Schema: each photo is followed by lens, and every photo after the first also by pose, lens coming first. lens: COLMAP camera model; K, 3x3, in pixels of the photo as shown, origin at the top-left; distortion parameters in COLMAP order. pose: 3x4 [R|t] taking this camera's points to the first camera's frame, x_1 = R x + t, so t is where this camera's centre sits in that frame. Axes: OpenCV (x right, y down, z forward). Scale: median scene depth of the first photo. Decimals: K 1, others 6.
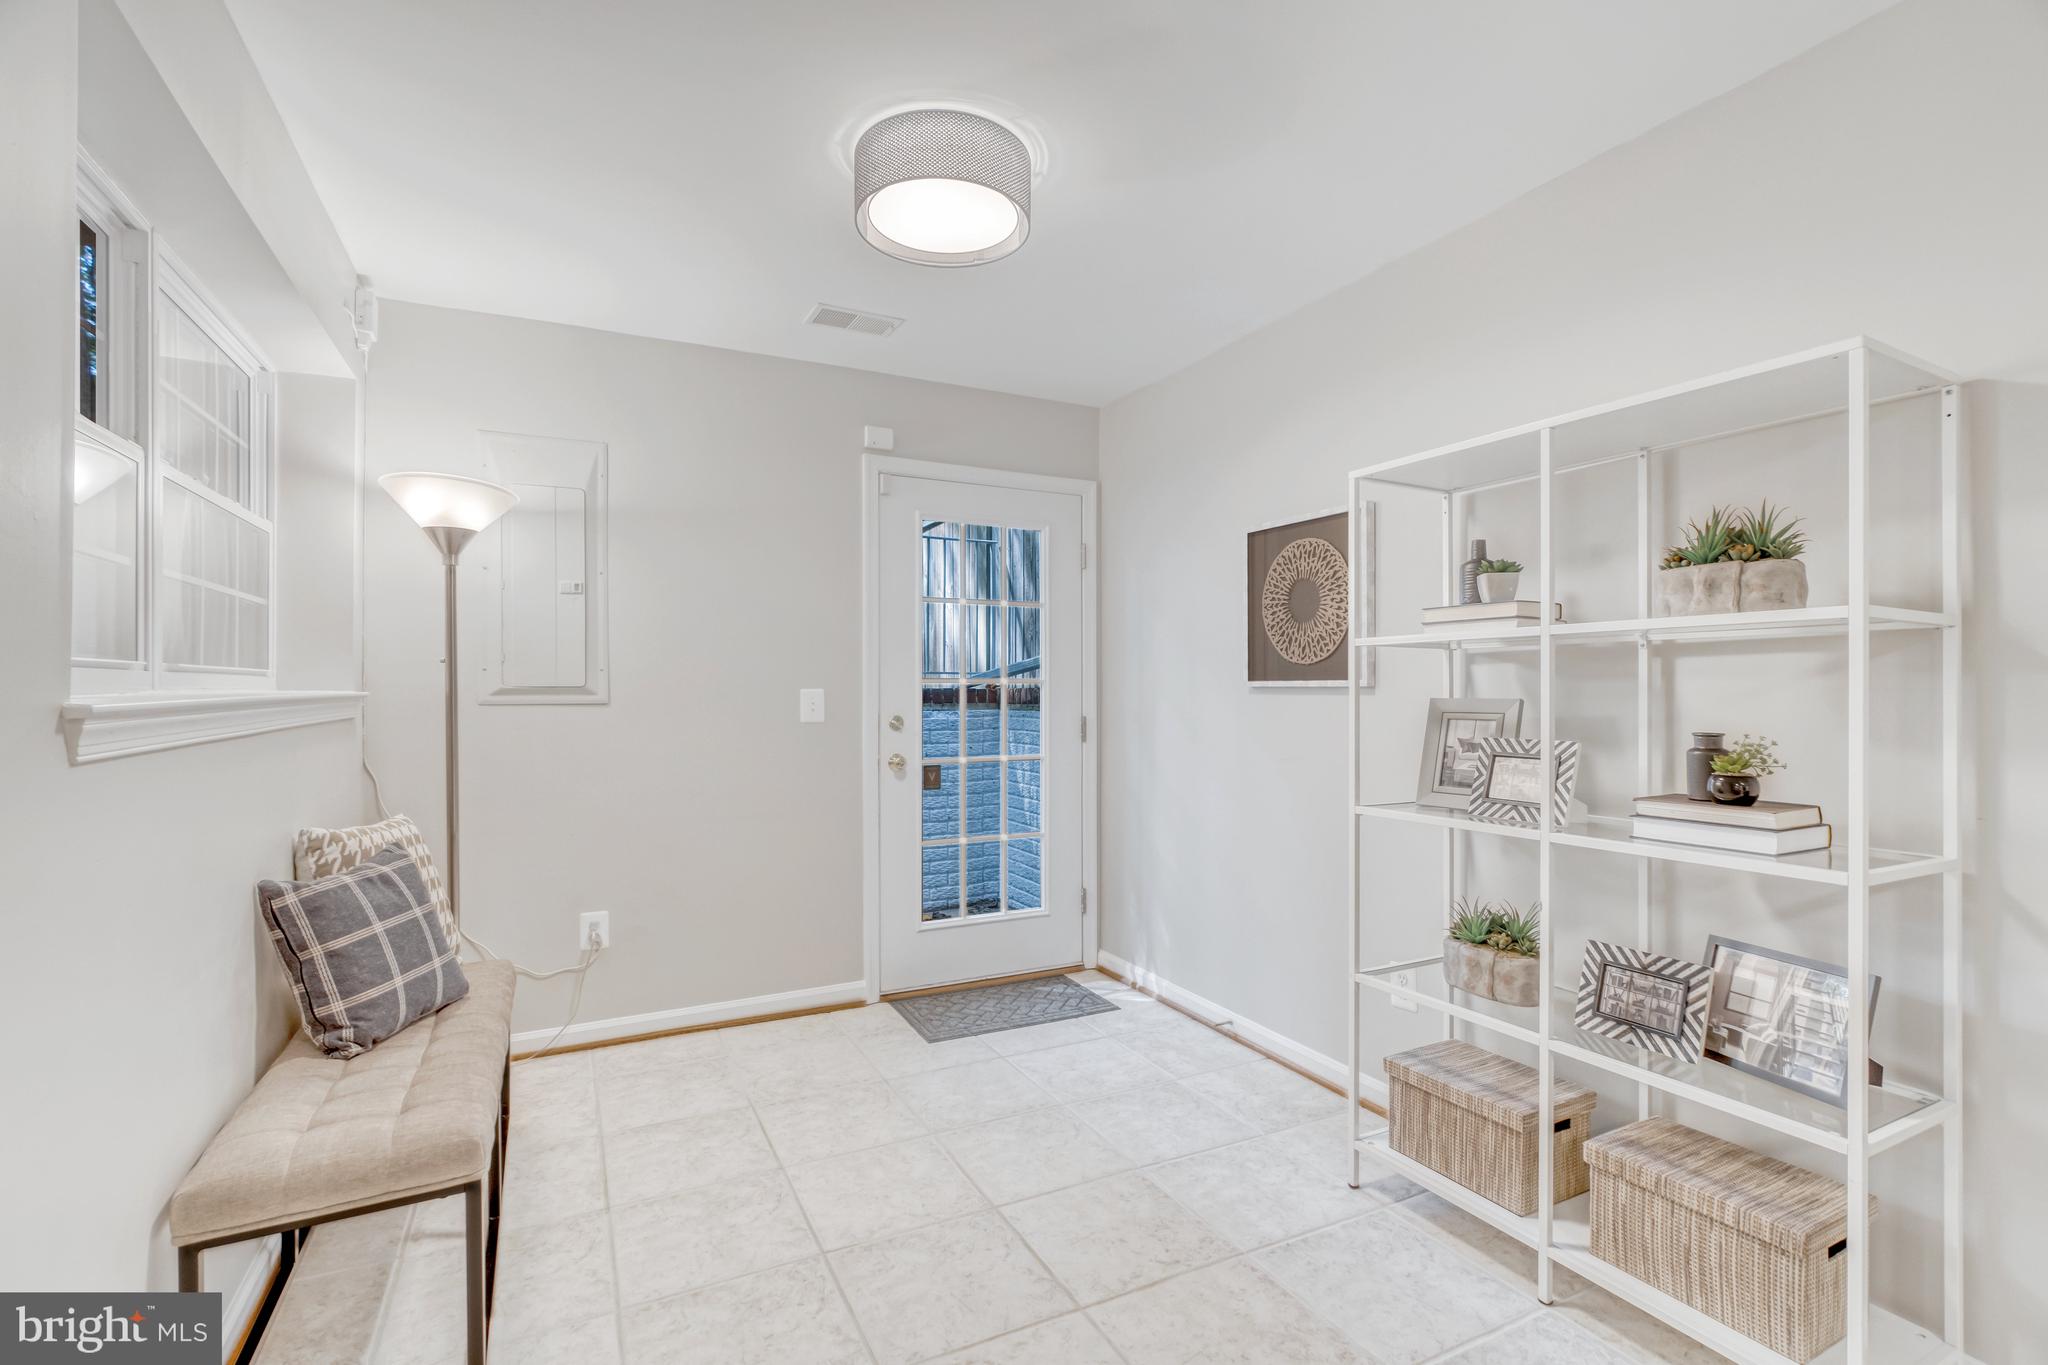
lens RADIAL K [[942.1, 0, 1019.6], [0, 942.1, 682.0], [0, 0, 1]] dist [-0.008098, 0.001761]
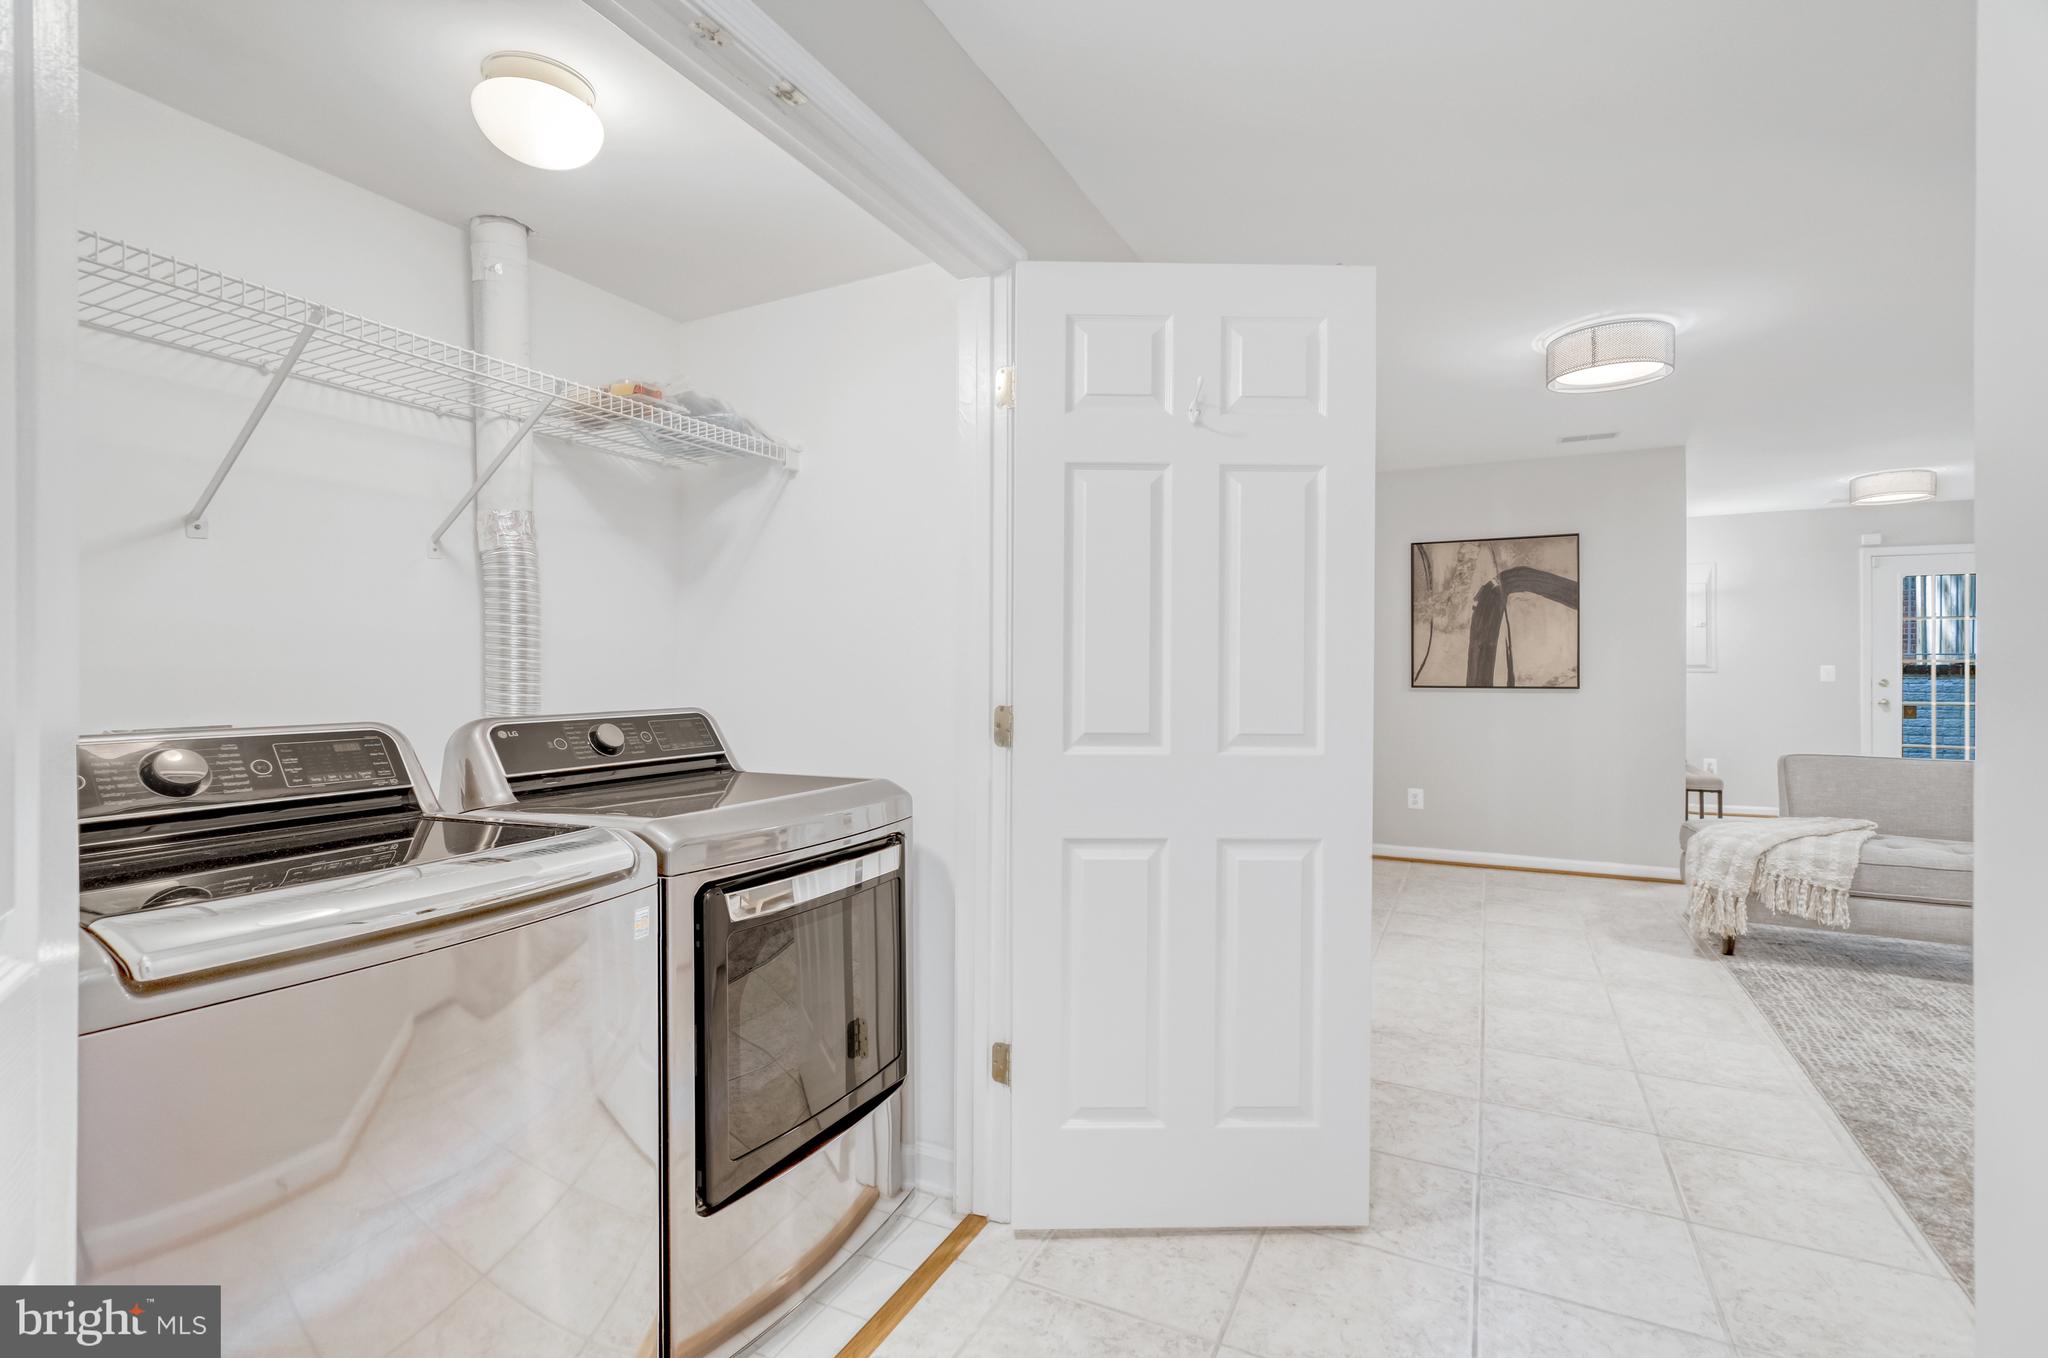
lens RADIAL K [[942.1, 0, 993.8], [0, 942.1, 665.3], [0, 0, 1]] dist [-0.008098, 0.001761]
pose [[0.580403, 0.000572, -0.814329, 0.378007], [0.003402, 0.999989, 0.003127, -0.005169], [0.814322, -0.004585, 0.580395, -1.624251]]
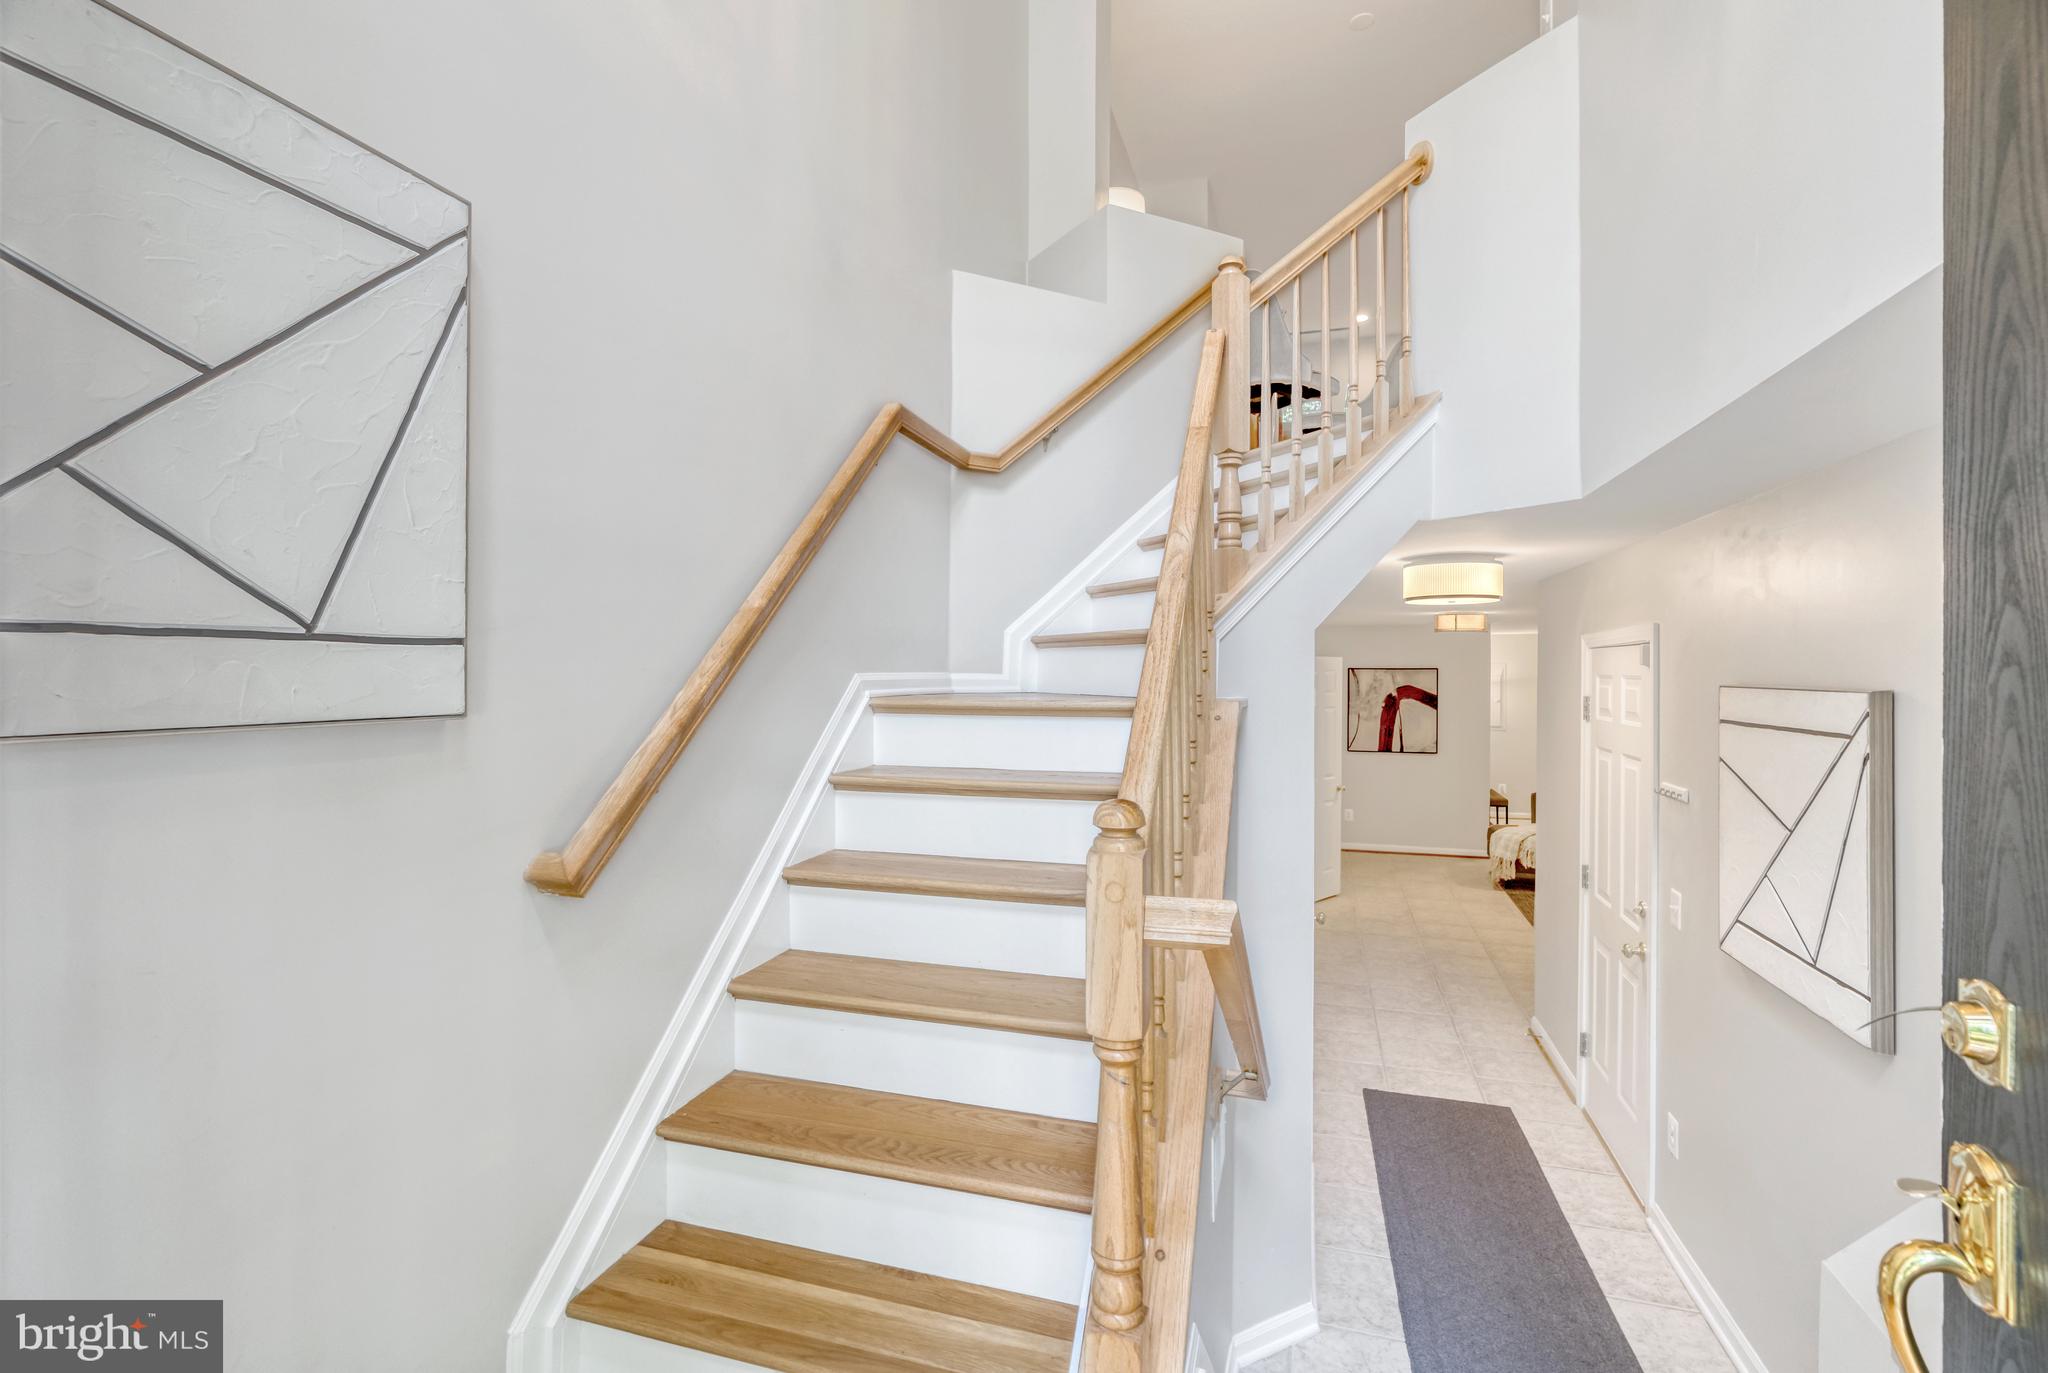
lens RADIAL K [[942.1, 0, 1025.4], [0, 942.1, 680.7], [0, 0, 1]] dist [-0.008098, 0.001761]
pose [[0.715596, 0.007565, -0.698474, 0.777216], [0.000121, 0.999940, 0.010954, -0.216275], [0.698515, -0.007924, 0.715552, -2.866357]]
